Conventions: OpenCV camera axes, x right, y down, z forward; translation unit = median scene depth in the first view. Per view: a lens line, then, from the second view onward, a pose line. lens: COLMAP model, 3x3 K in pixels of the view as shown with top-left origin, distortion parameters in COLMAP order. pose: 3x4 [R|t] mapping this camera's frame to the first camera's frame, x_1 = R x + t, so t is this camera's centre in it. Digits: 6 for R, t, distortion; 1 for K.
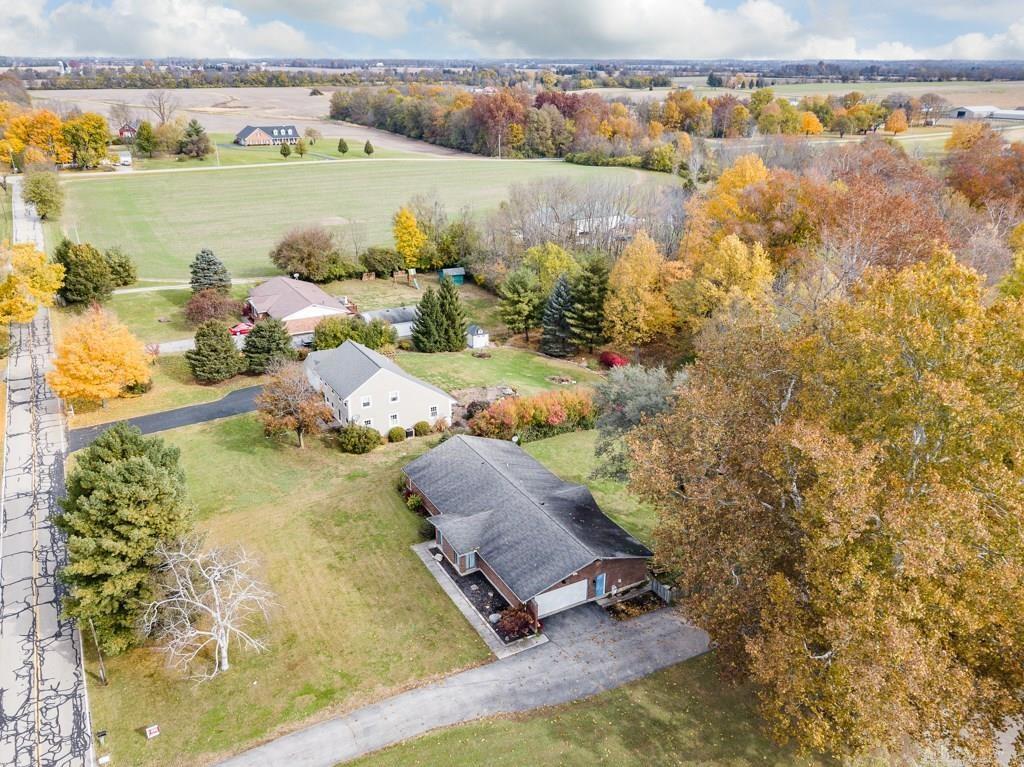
lens RADIAL K [[818.0, 0, 510.6], [0, 818.0, 368.4], [0, 0, 1]] dist [0.018145, -0.017873]
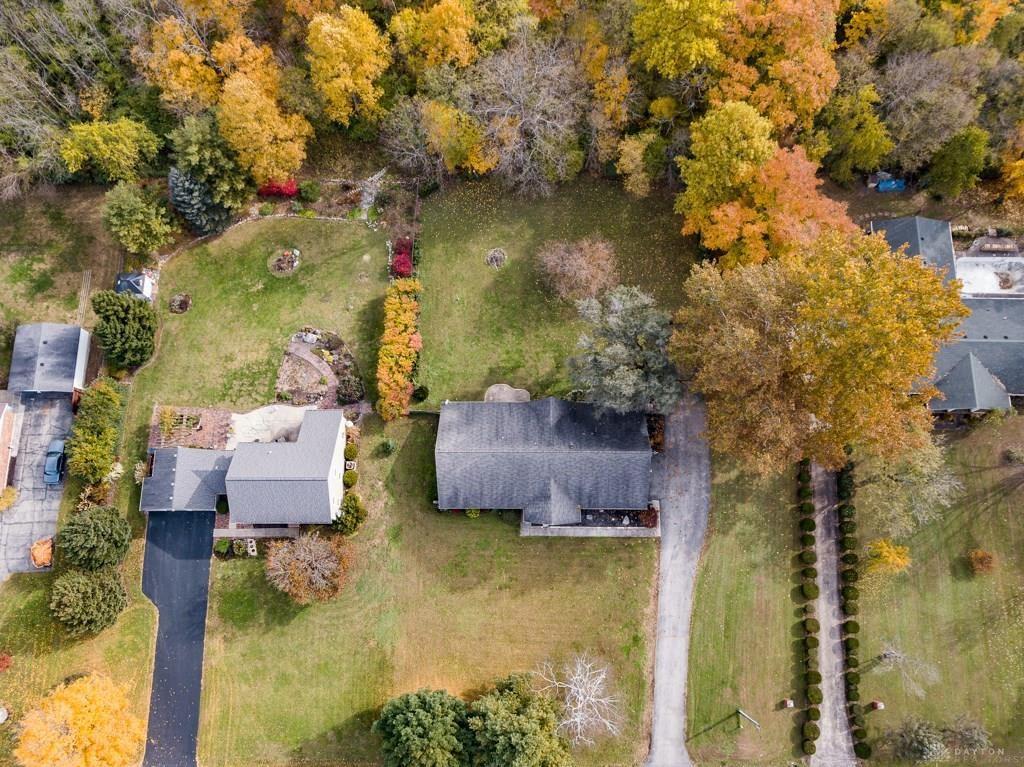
lens RADIAL K [[803.1, 0, 512.0], [0, 803.1, 383.5], [0, 0, 1]] dist [0.007569, -0.004705]
pose [[0.487042, -0.851099, 0.196013, -0.105307], [0.317646, 0.381679, 0.867999, -0.617405], [-0.813567, -0.360489, 0.456242, 0.306180]]
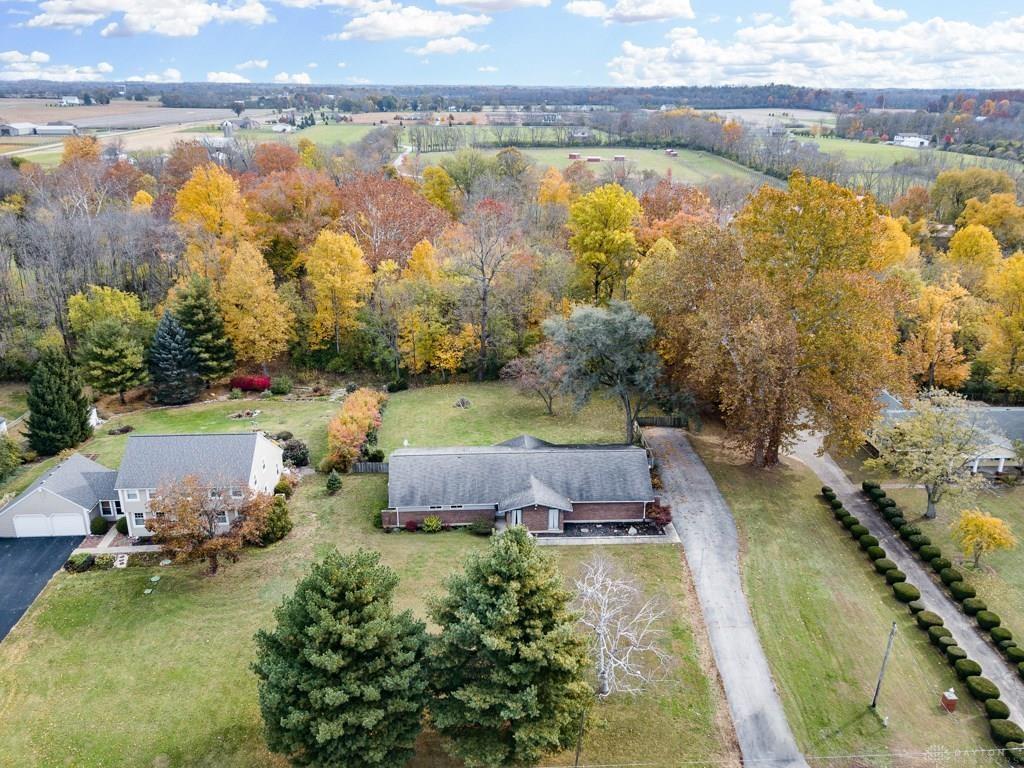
lens RADIAL K [[818.0, 0, 510.6], [0, 818.0, 368.9], [0, 0, 1]] dist [0.018145, -0.017873]
pose [[0.439115, -0.301157, 0.846453, -0.540310], [0.317866, 0.933285, 0.167151, -0.087295], [-0.840321, 0.195660, 0.505548, 0.267397]]
